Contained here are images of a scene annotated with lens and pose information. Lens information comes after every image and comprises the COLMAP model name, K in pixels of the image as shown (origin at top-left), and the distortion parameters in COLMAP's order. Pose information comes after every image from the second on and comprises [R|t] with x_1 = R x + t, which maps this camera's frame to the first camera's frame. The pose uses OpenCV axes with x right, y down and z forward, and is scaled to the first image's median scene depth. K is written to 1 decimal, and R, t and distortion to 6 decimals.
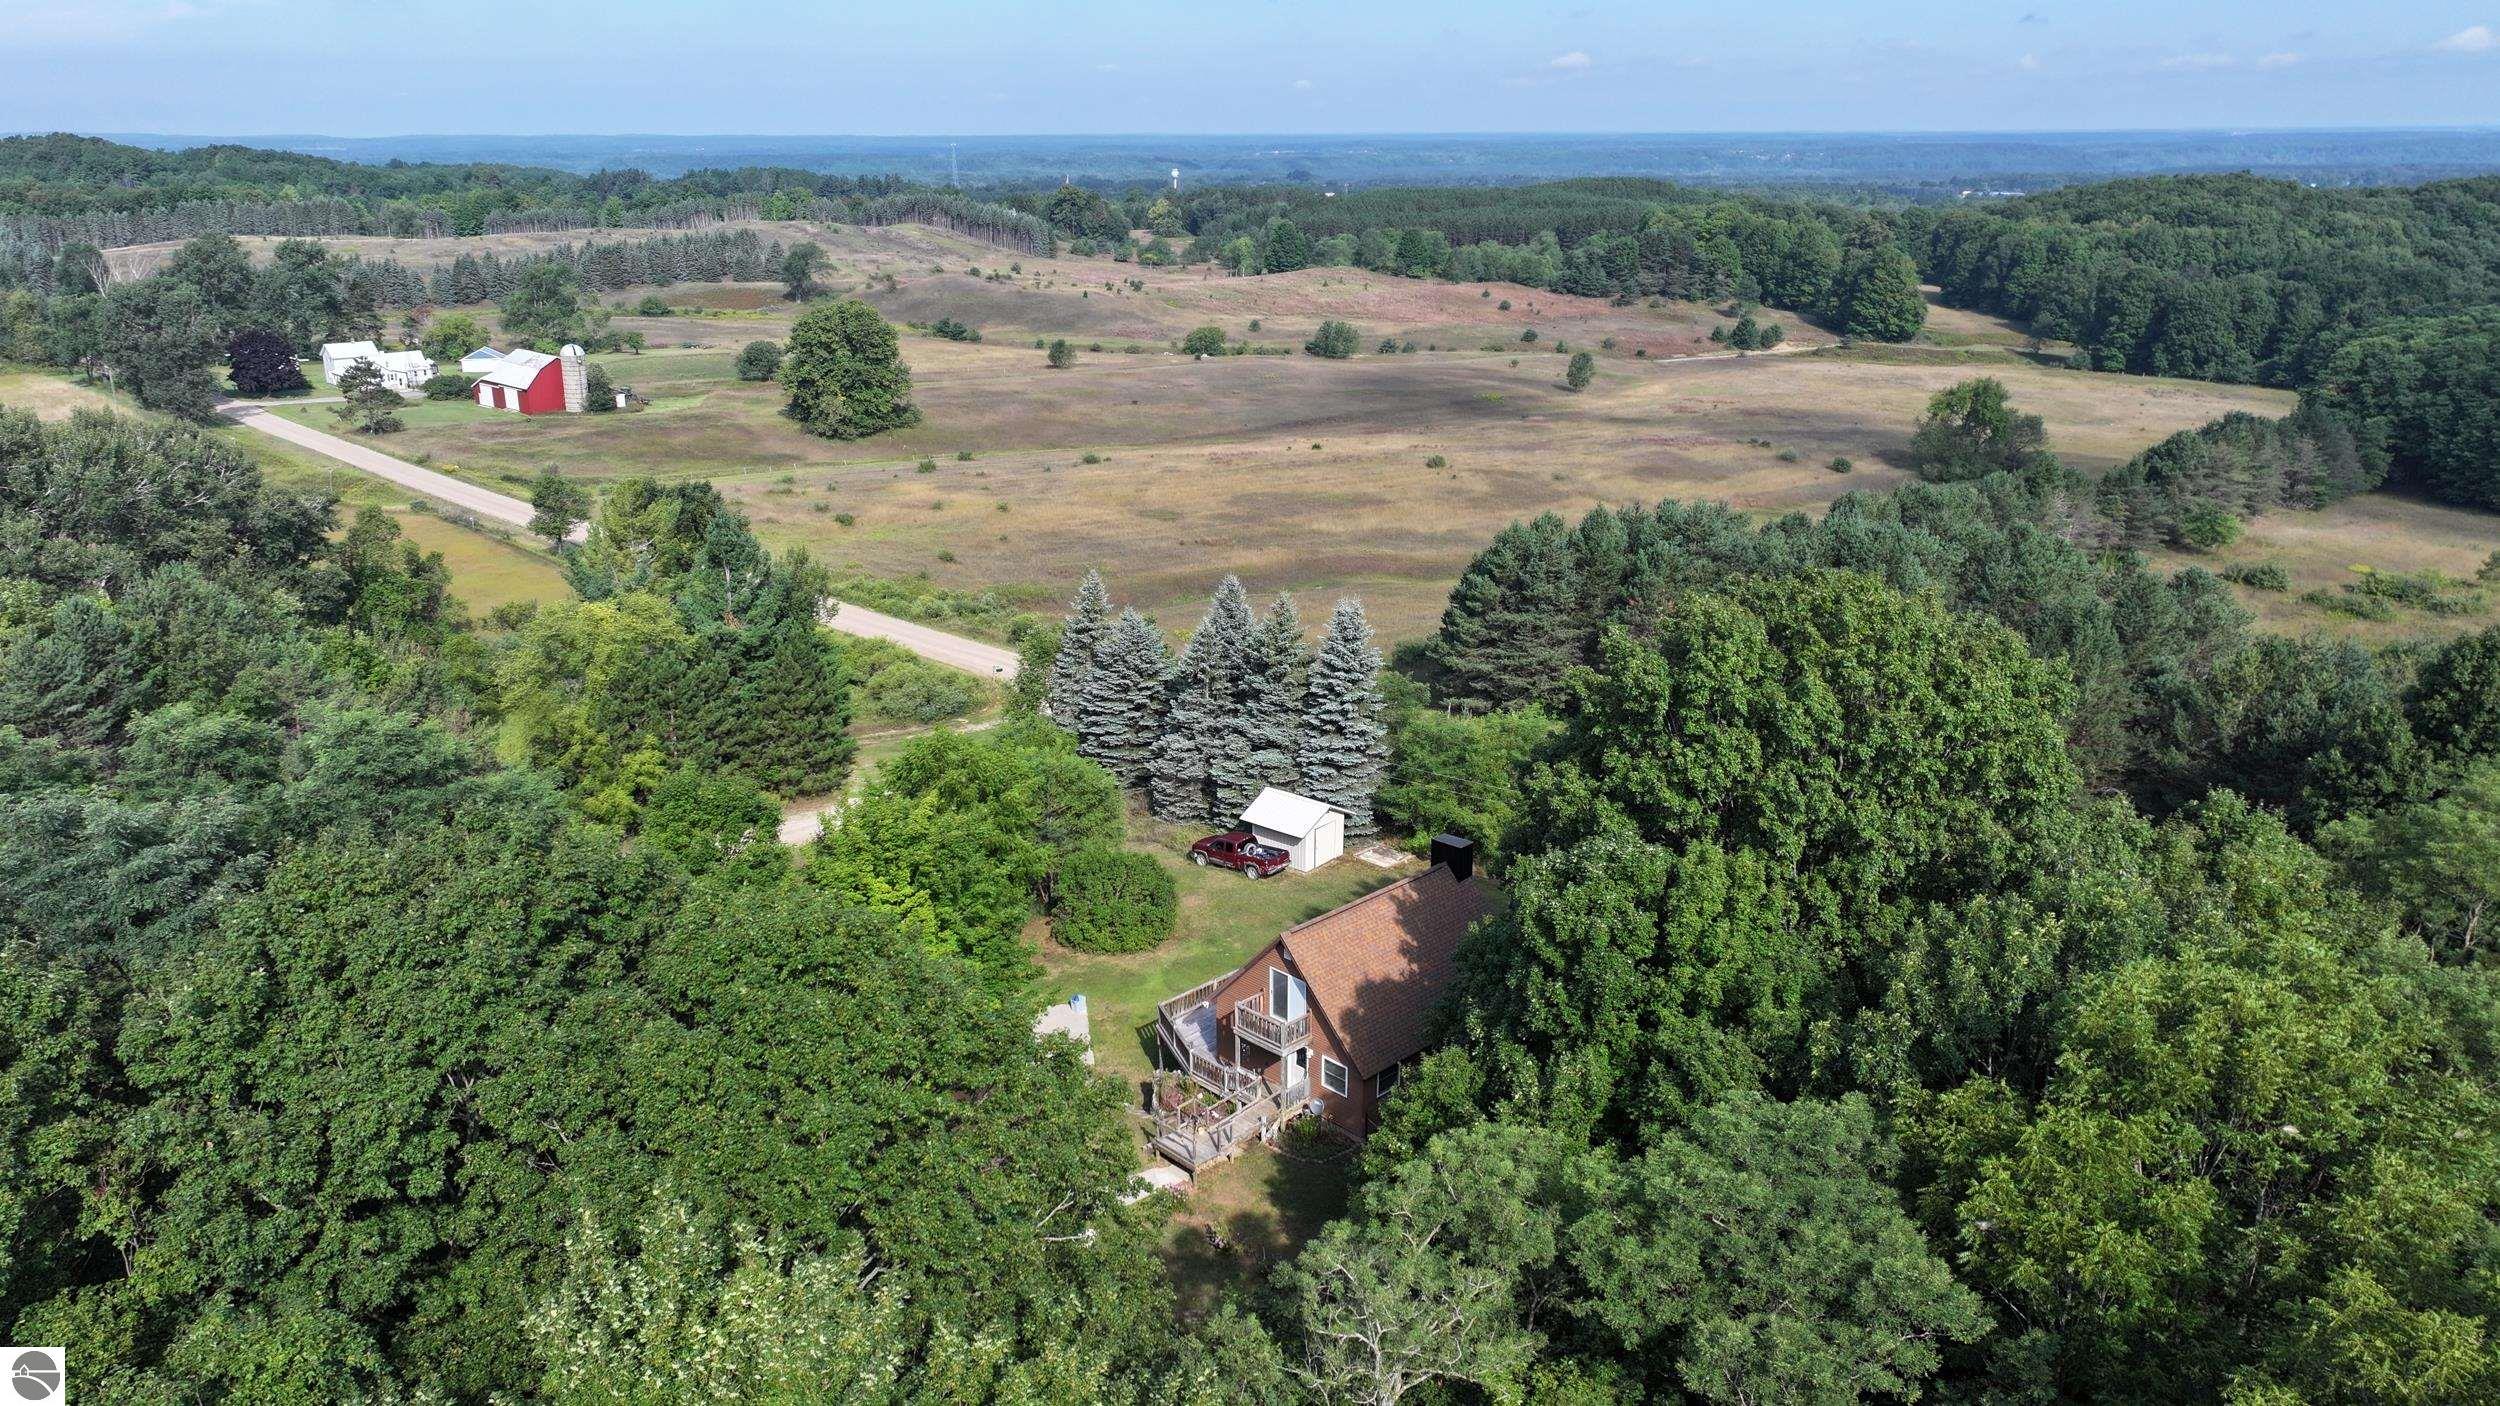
lens RADIAL K [[1756.2, 0, 1242.0], [0, 1756.2, 697.9], [0, 0, 1]] dist [0.001950, 0.009652]
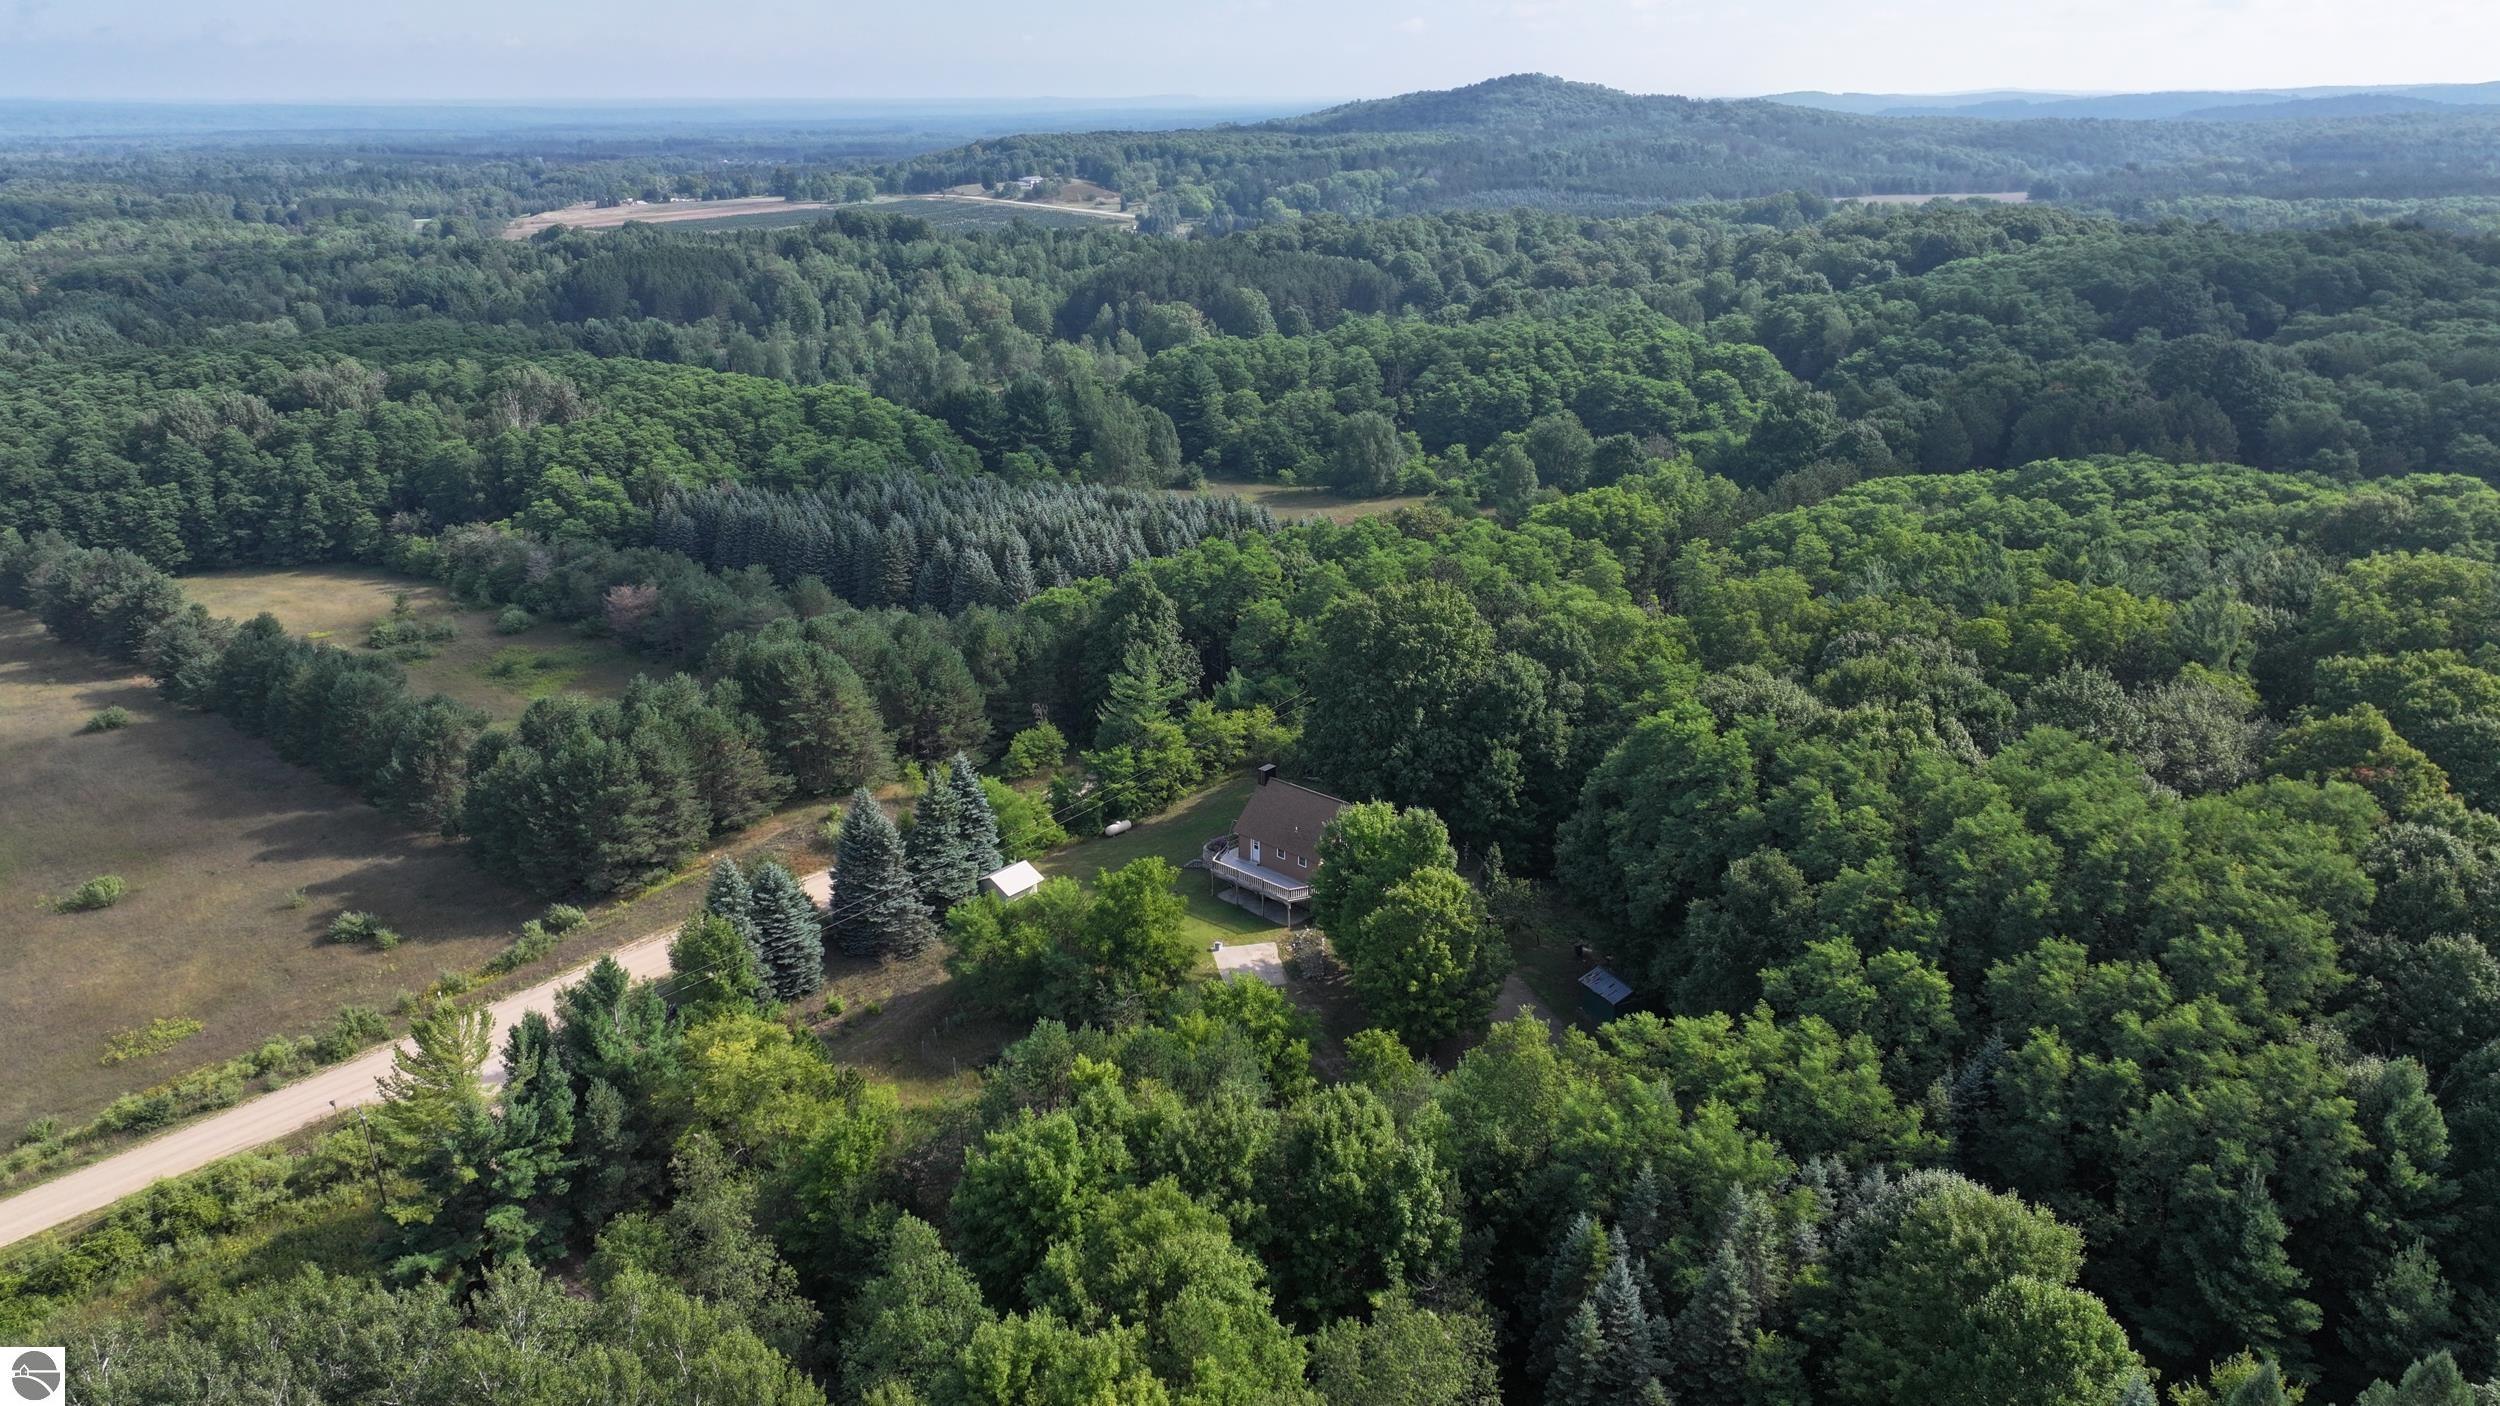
lens RADIAL K [[1756.2, 0, 1264.2], [0, 1756.2, 704.1], [0, 0, 1]] dist [0.001950, 0.009652]
pose [[-0.050869, -0.325525, 0.944164, -1.231175], [0.305886, 0.894875, 0.325012, -0.450070], [-0.950708, 0.305340, 0.054052, 0.530108]]
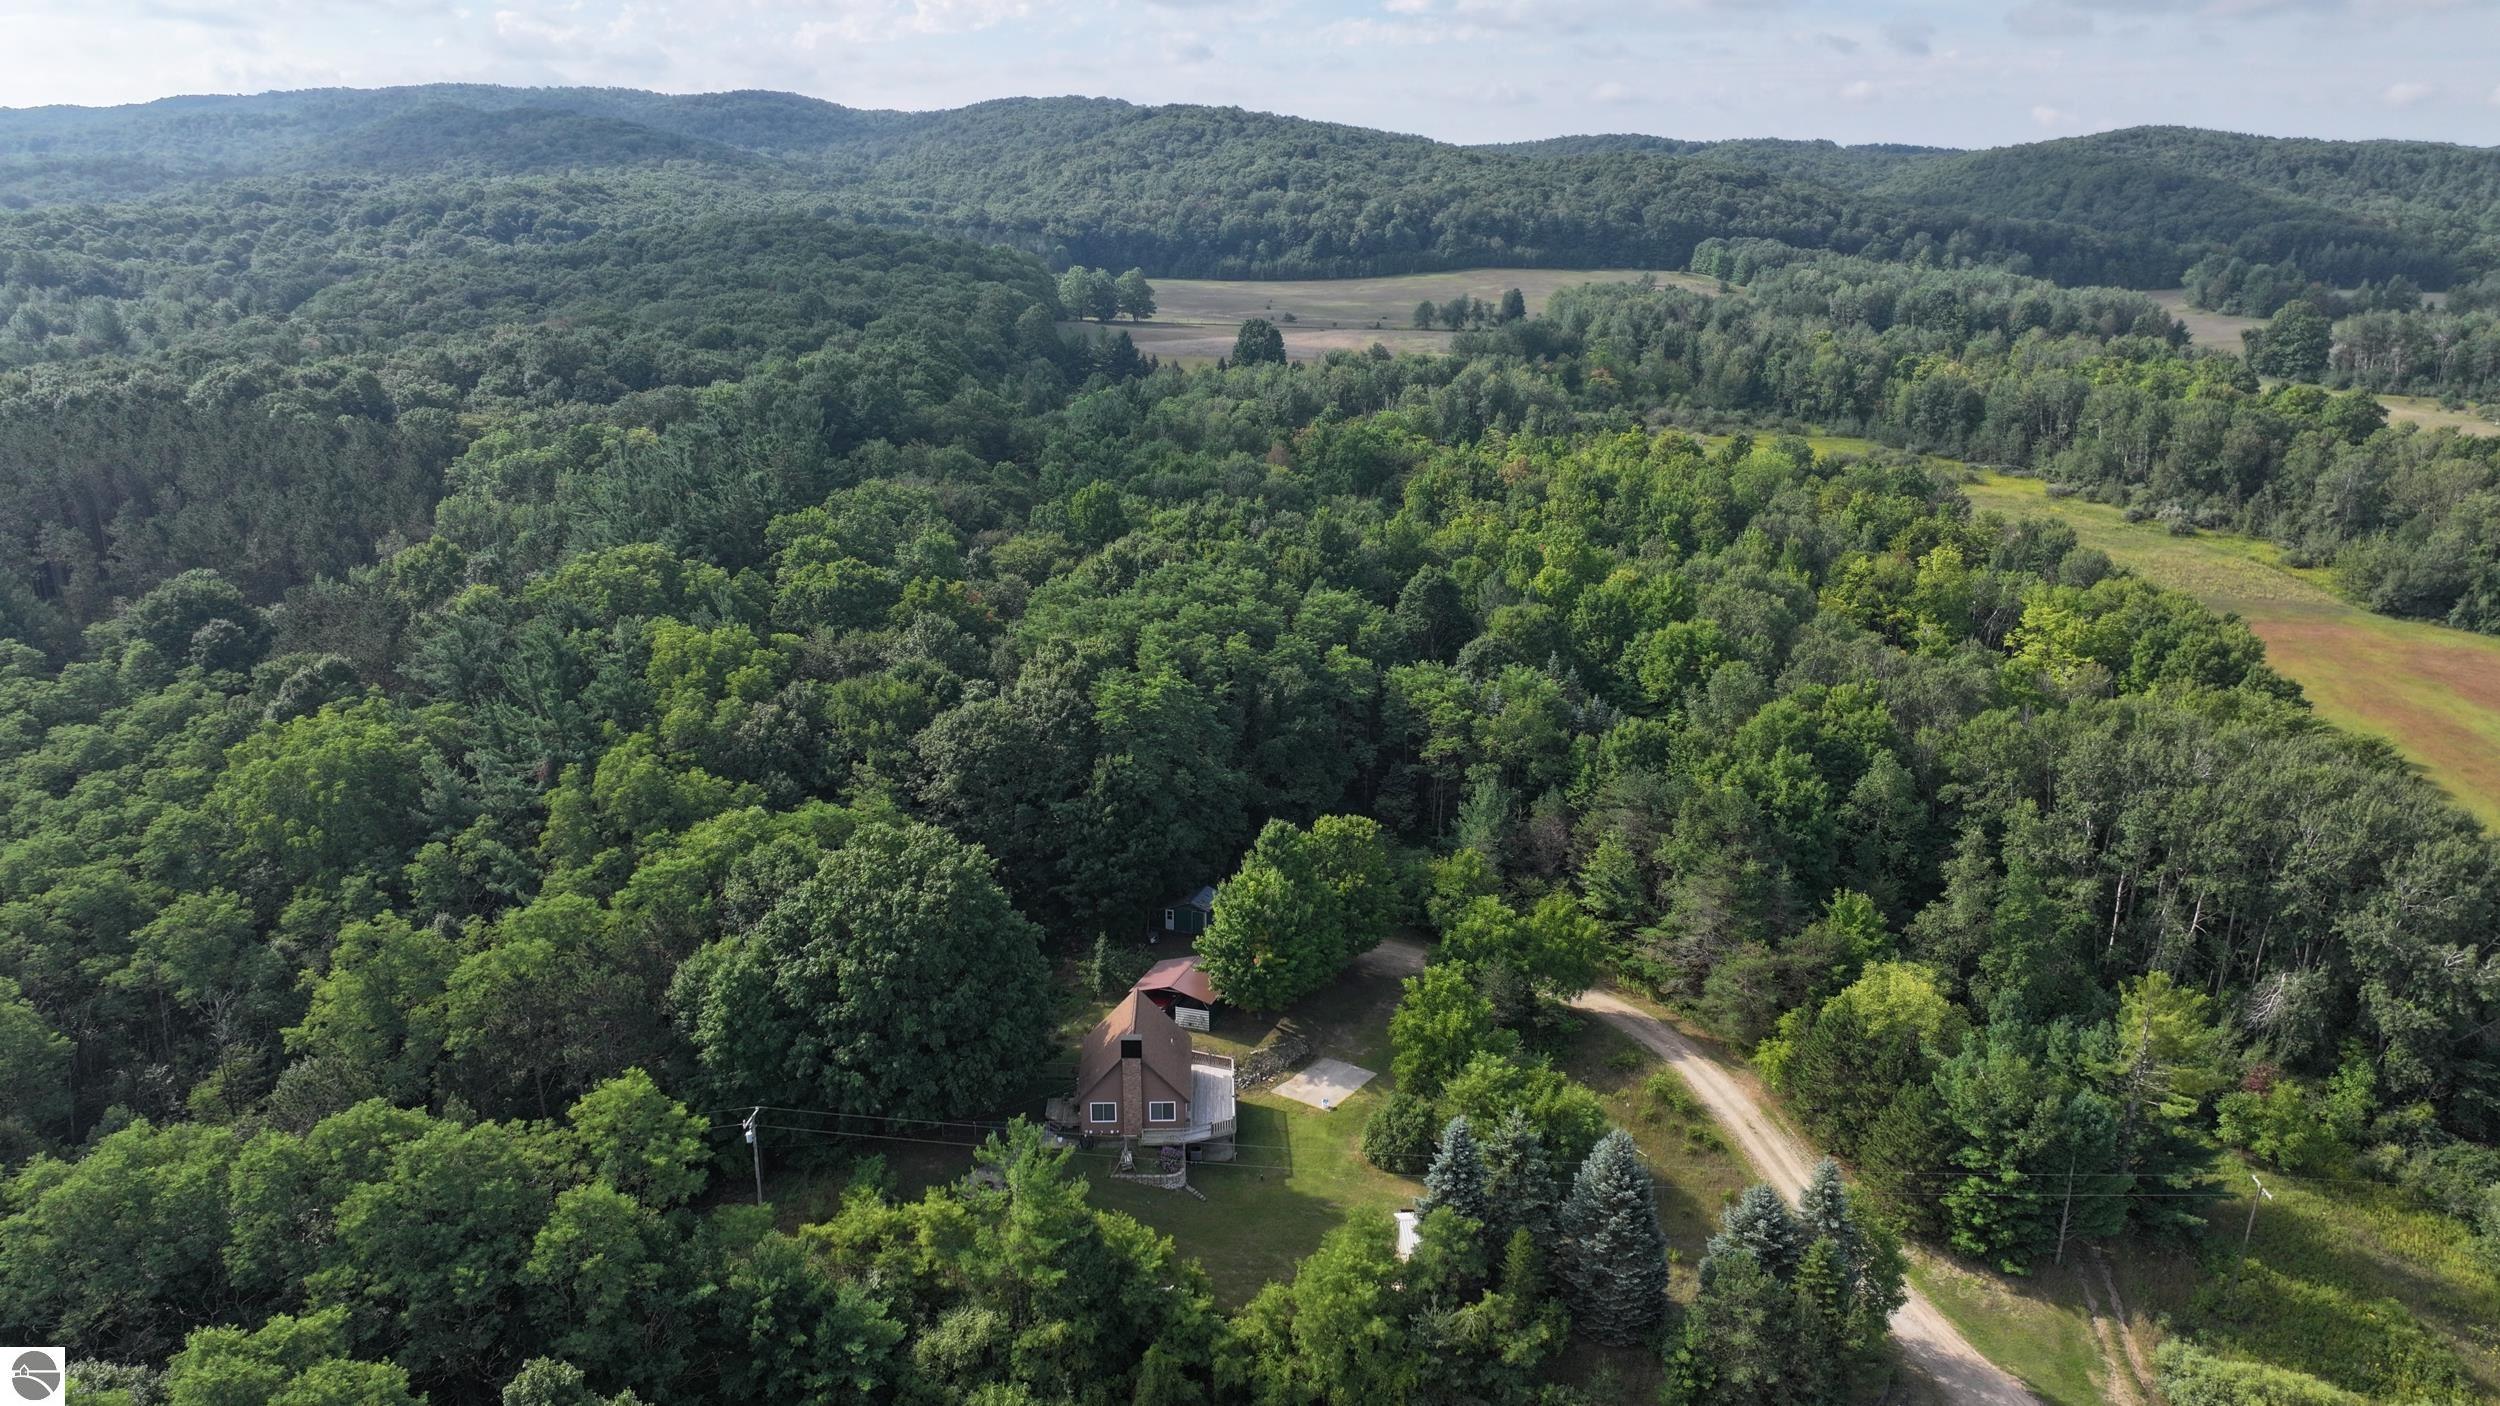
lens RADIAL K [[1756.2, 0, 1247.1], [0, 1756.2, 696.9], [0, 0, 1]] dist [0.001950, 0.009652]
pose [[-0.686490, 0.204493, -0.697792, 0.755251], [-0.216765, 0.858455, 0.464831, -0.666176], [0.694078, 0.470359, -0.544994, 1.173902]]
